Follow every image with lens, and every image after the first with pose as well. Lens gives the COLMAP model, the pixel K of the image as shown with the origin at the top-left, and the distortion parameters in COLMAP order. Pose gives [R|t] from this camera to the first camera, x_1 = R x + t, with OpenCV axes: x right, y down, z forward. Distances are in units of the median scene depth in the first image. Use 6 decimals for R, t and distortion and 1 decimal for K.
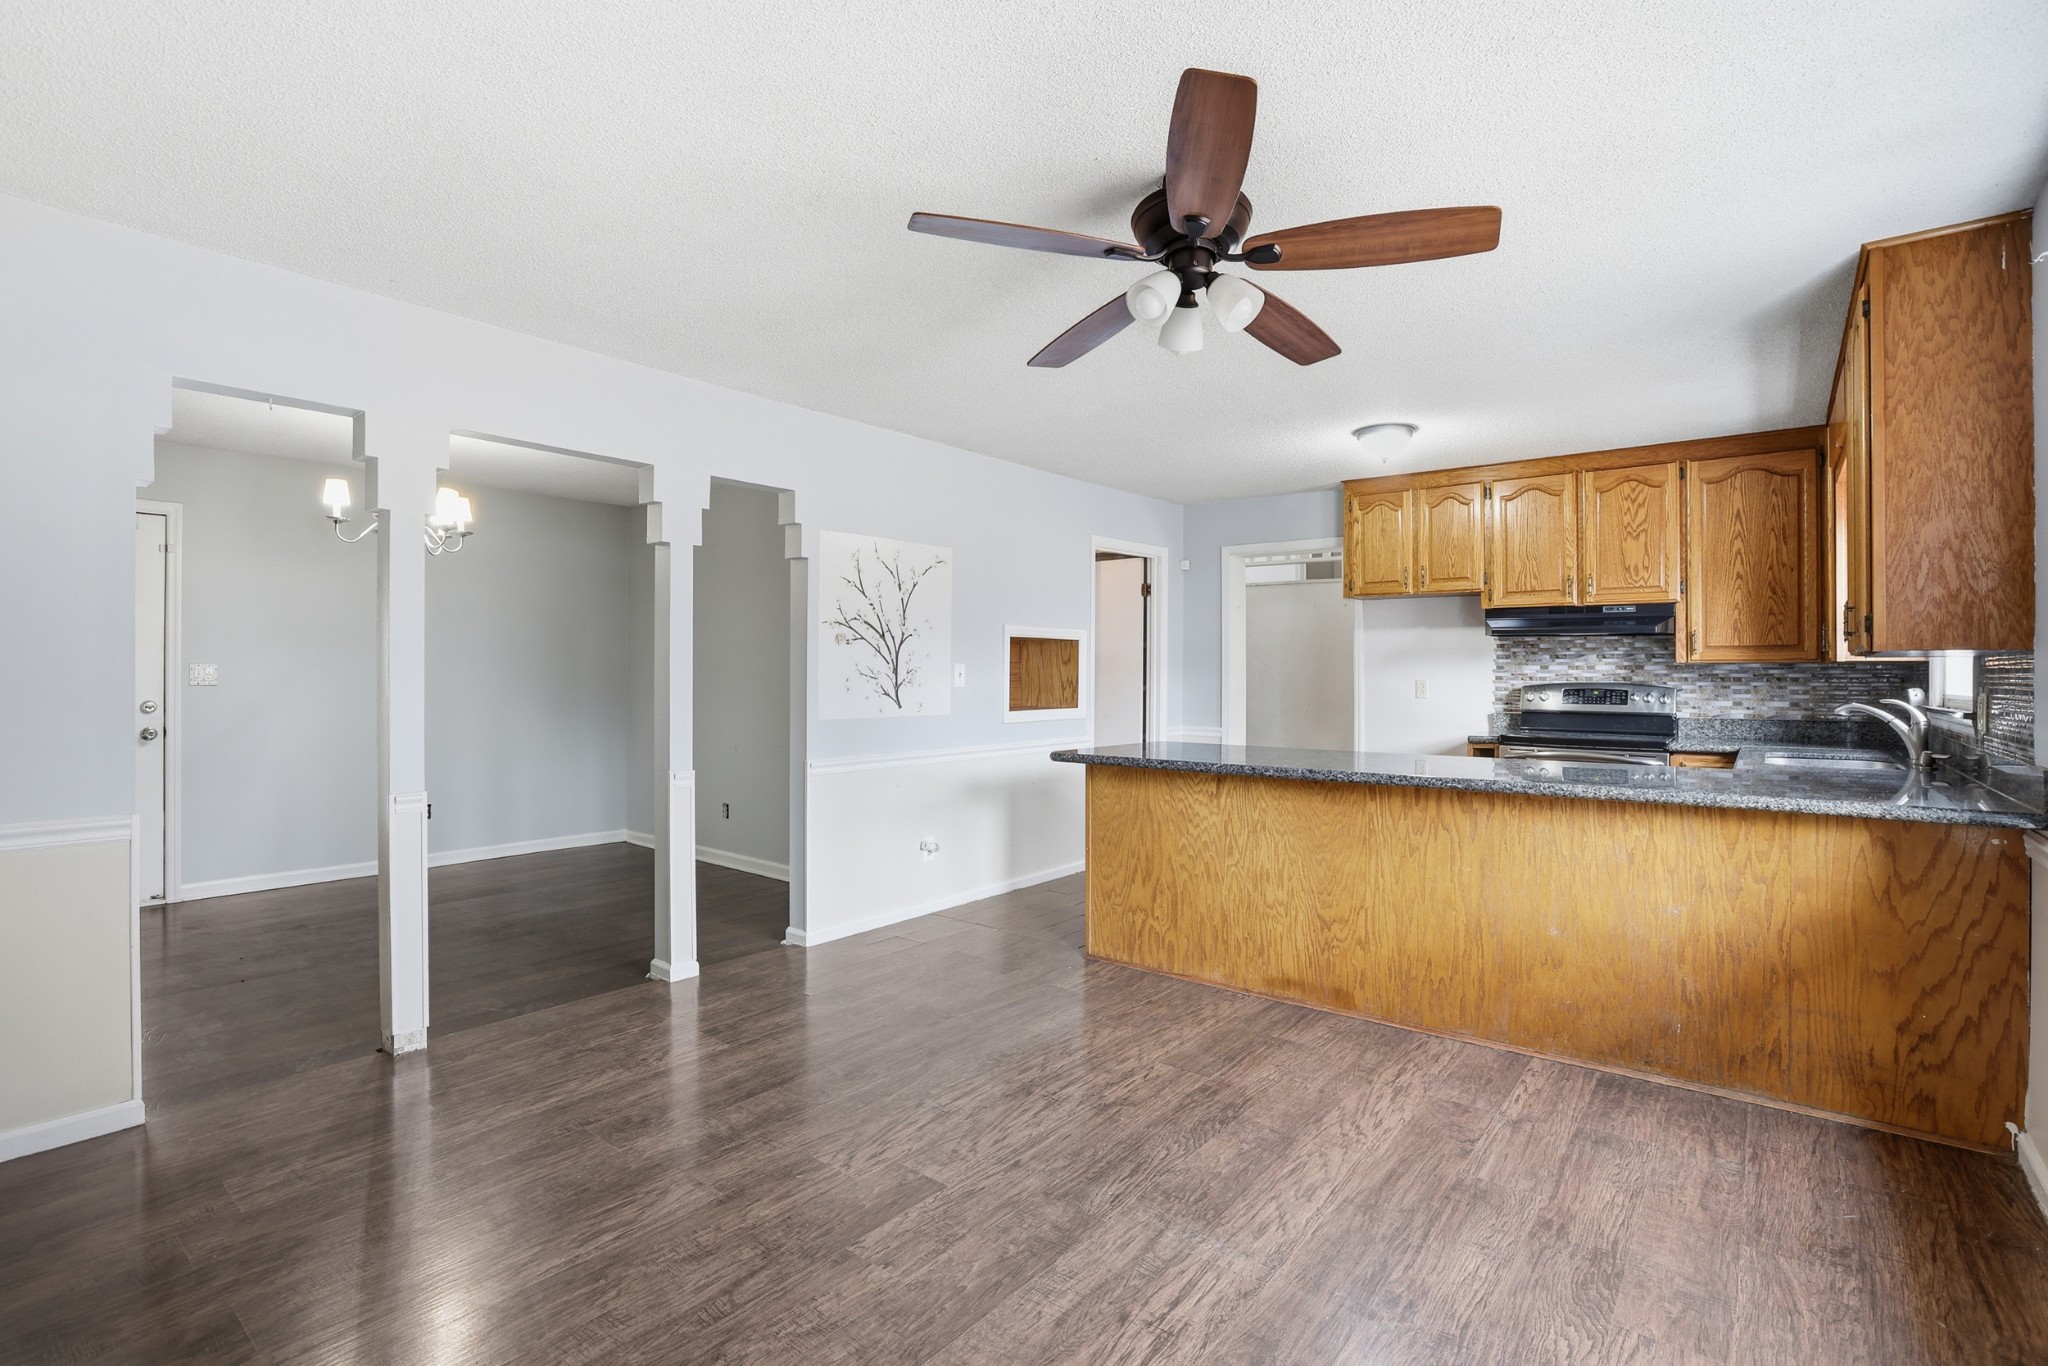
lens RADIAL K [[942.7, 0, 1015.9], [0, 942.7, 676.3], [0, 0, 1]] dist [-0.049621, 0.007238]
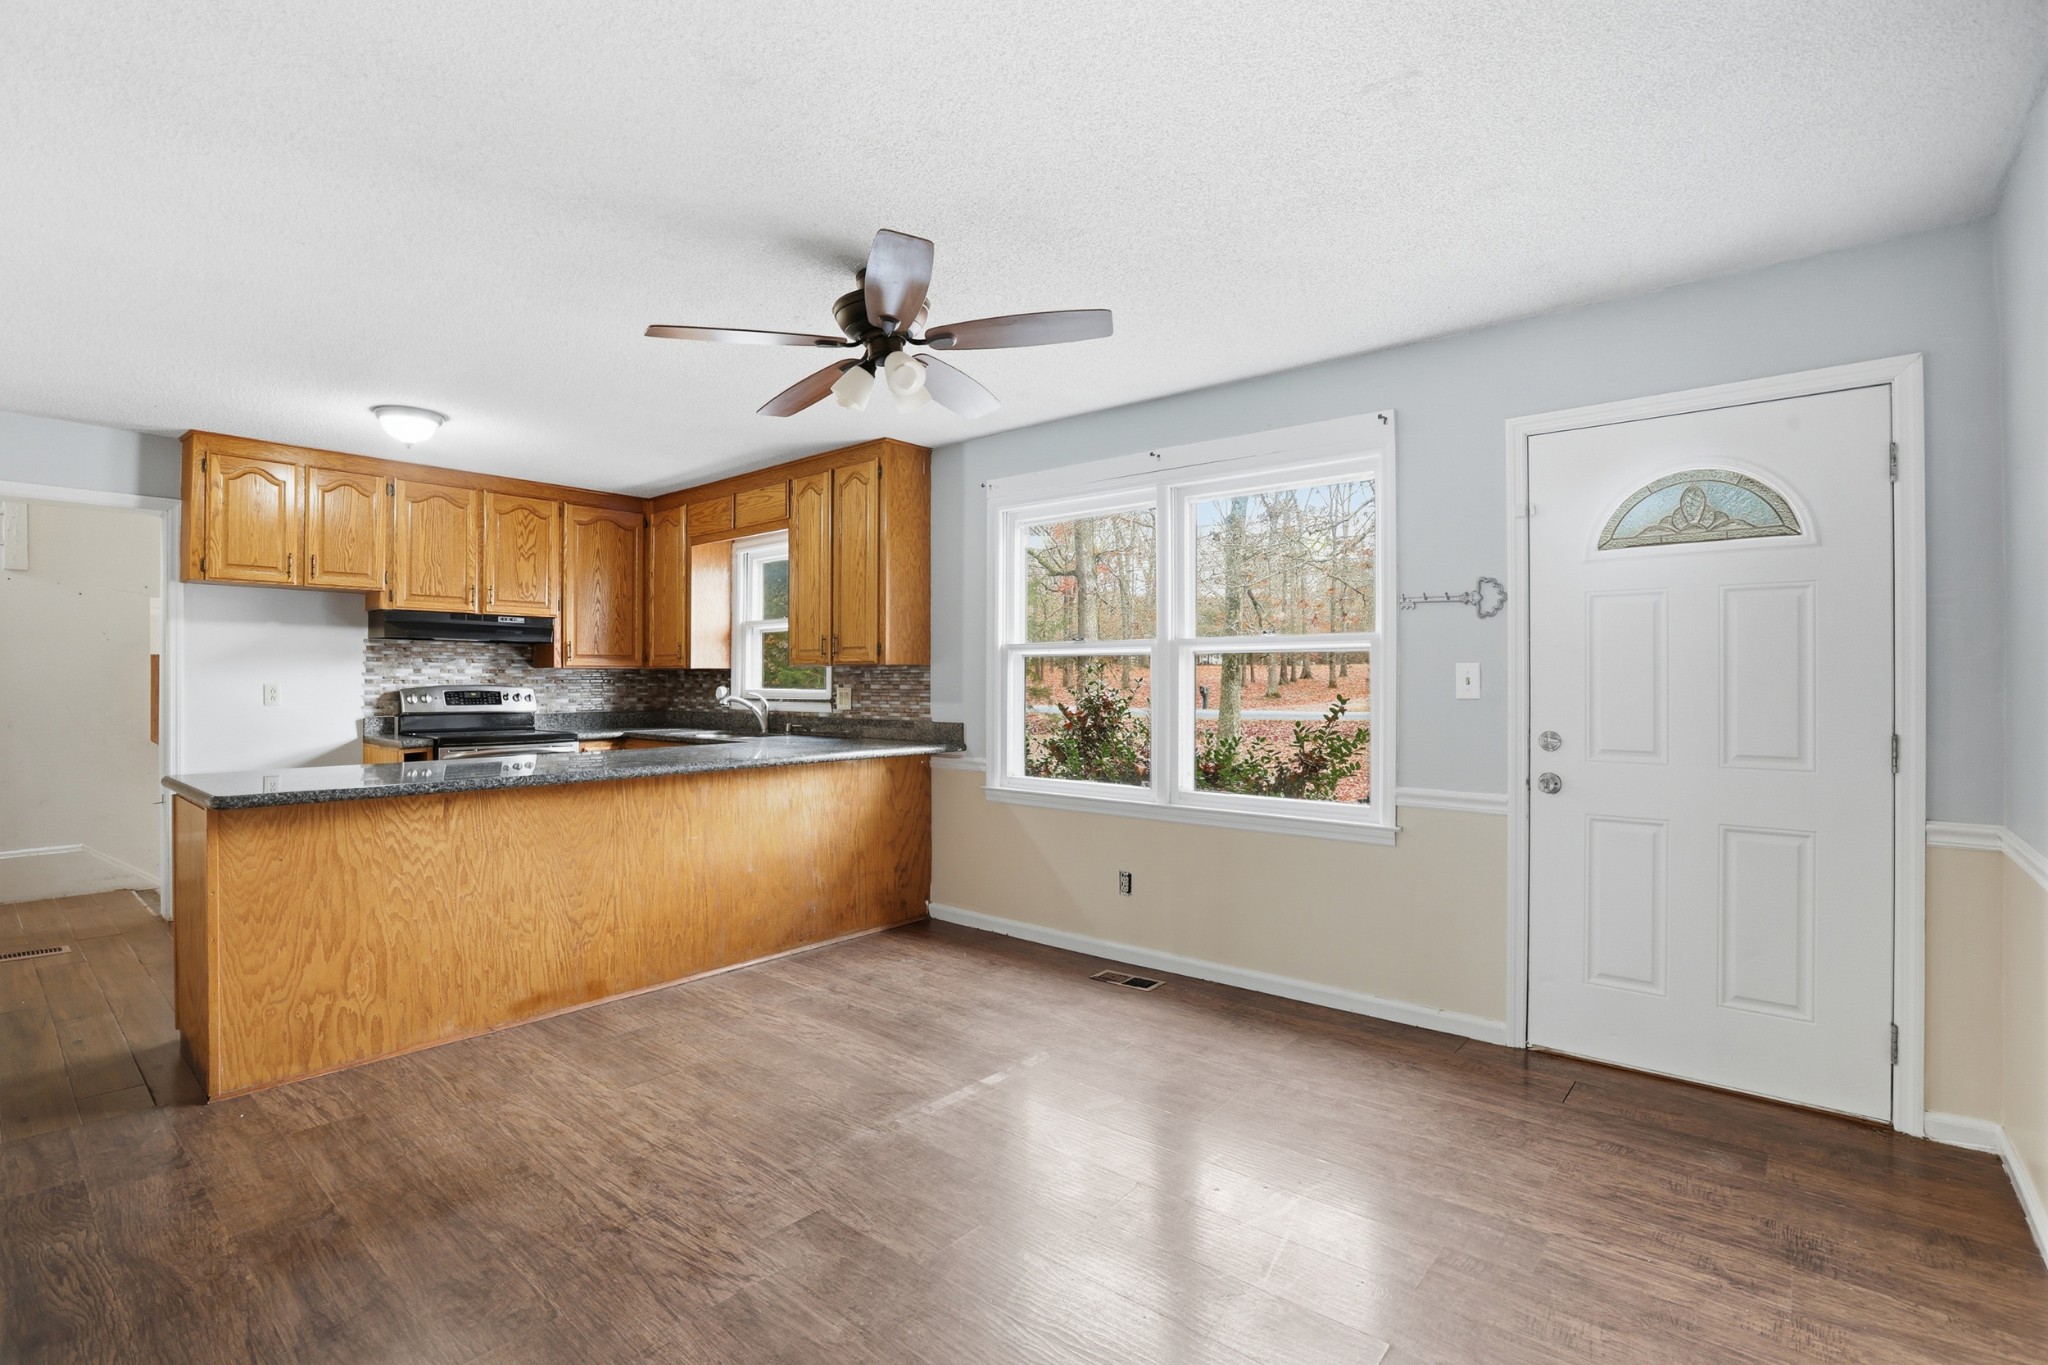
lens RADIAL K [[942.7, 0, 1015.9], [0, 942.7, 675.8], [0, 0, 1]] dist [-0.049621, 0.007238]
pose [[0.026778, 0.002243, 0.999639, -0.595121], [0.001789, 0.999996, -0.002292, -0.000421], [-0.999640, 0.001850, 0.026774, 0.446806]]
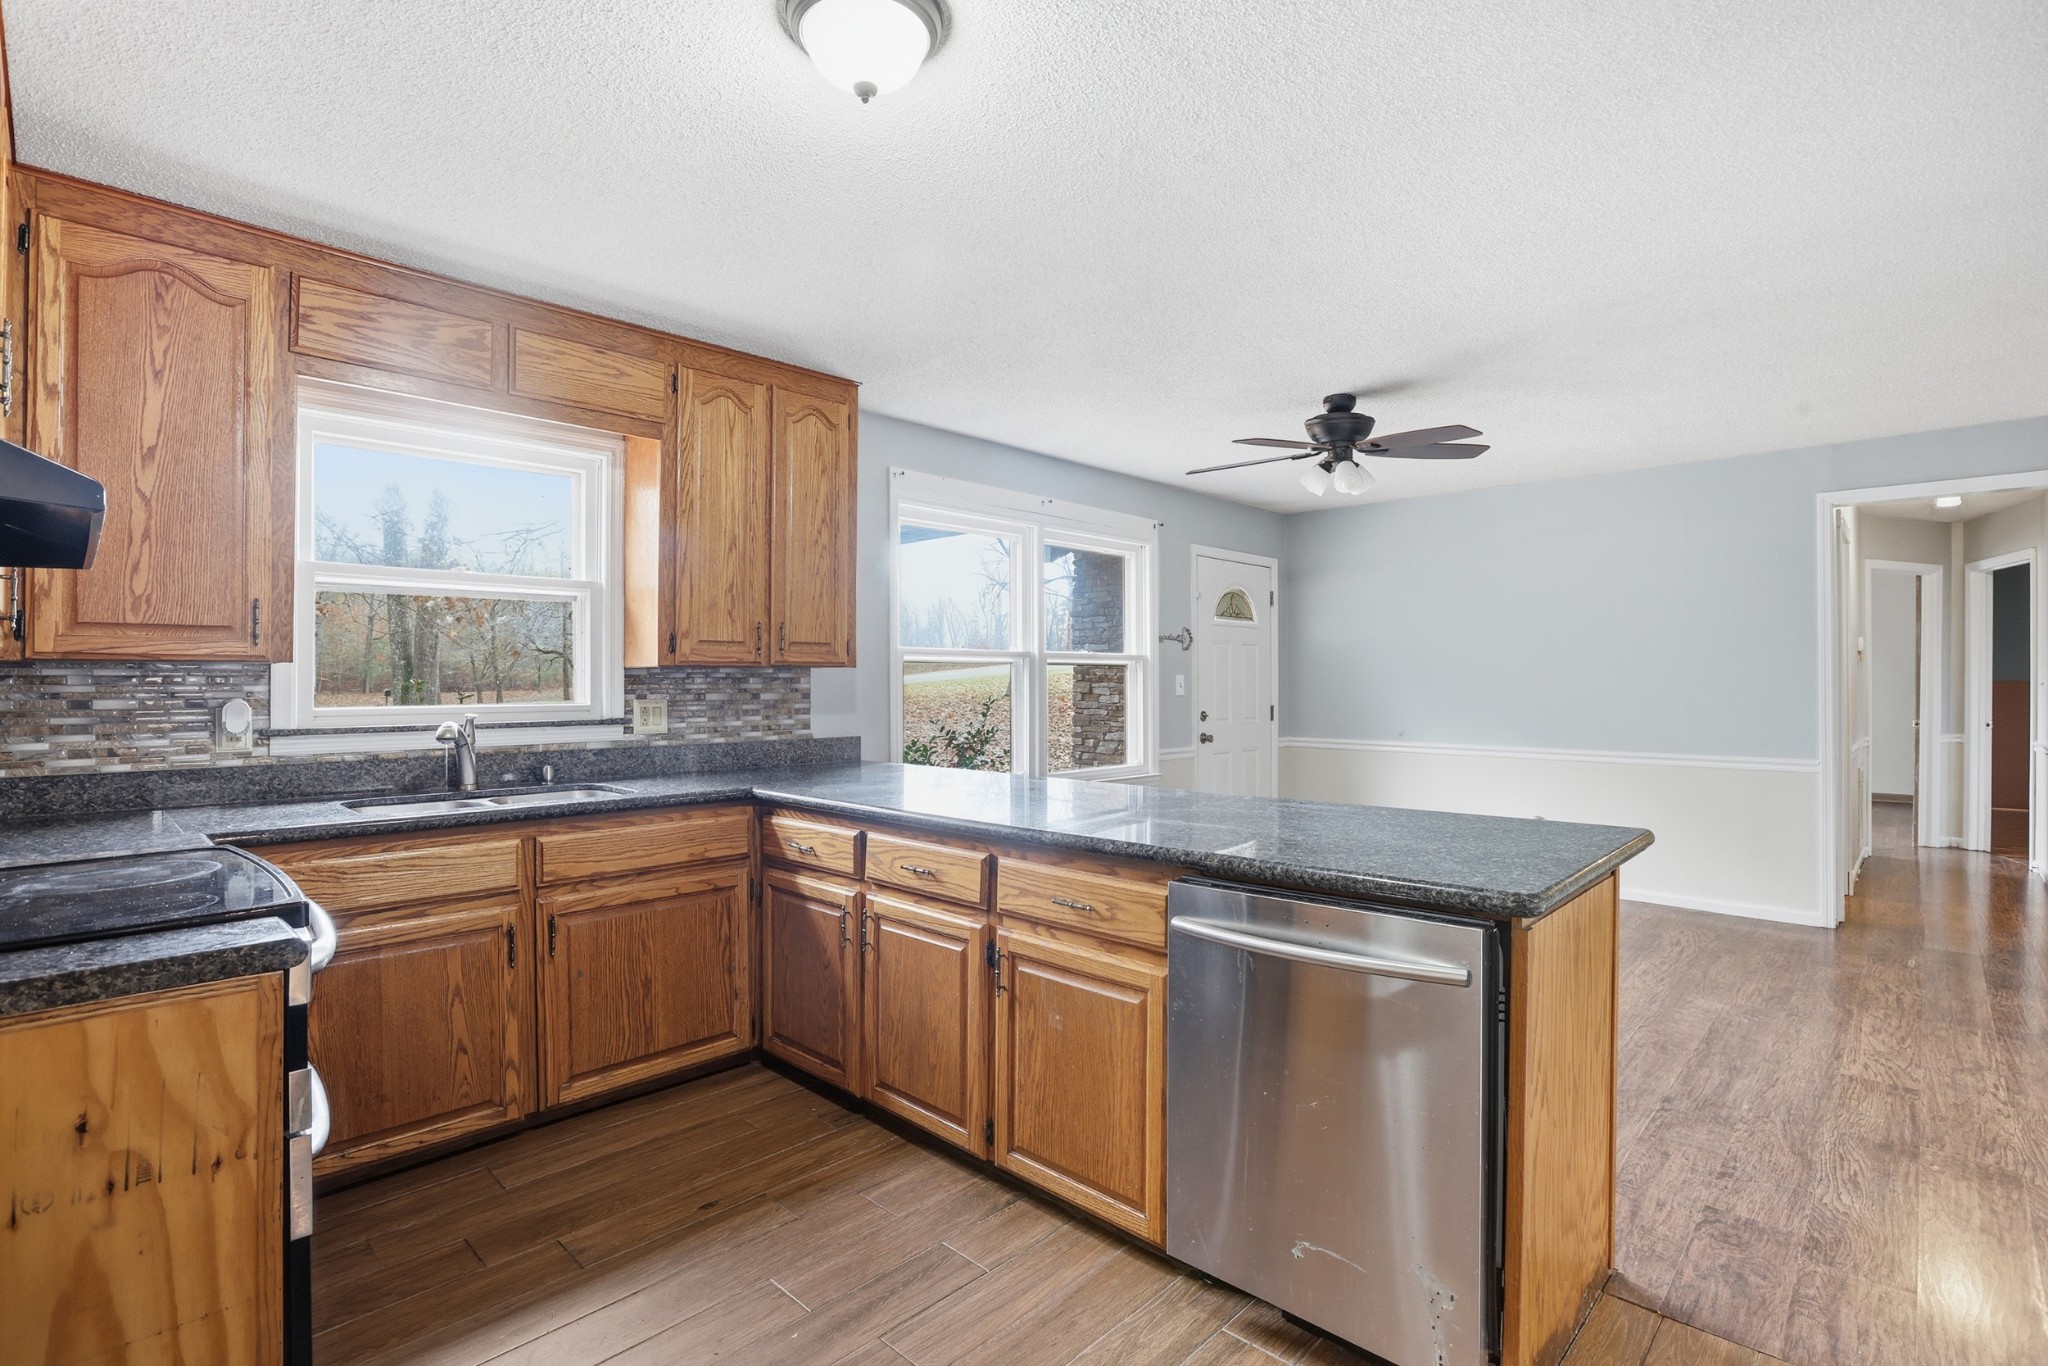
lens RADIAL K [[990.7, 0, 1028.0], [0, 990.7, 650.1], [0, 0, 1]] dist [-0.052481, 0.012030]
pose [[-0.997059, -0.001343, 0.076625, 0.372926], [-0.003417, 0.999631, -0.026947, -0.009518], [-0.076561, -0.027130, -0.996696, 1.660767]]
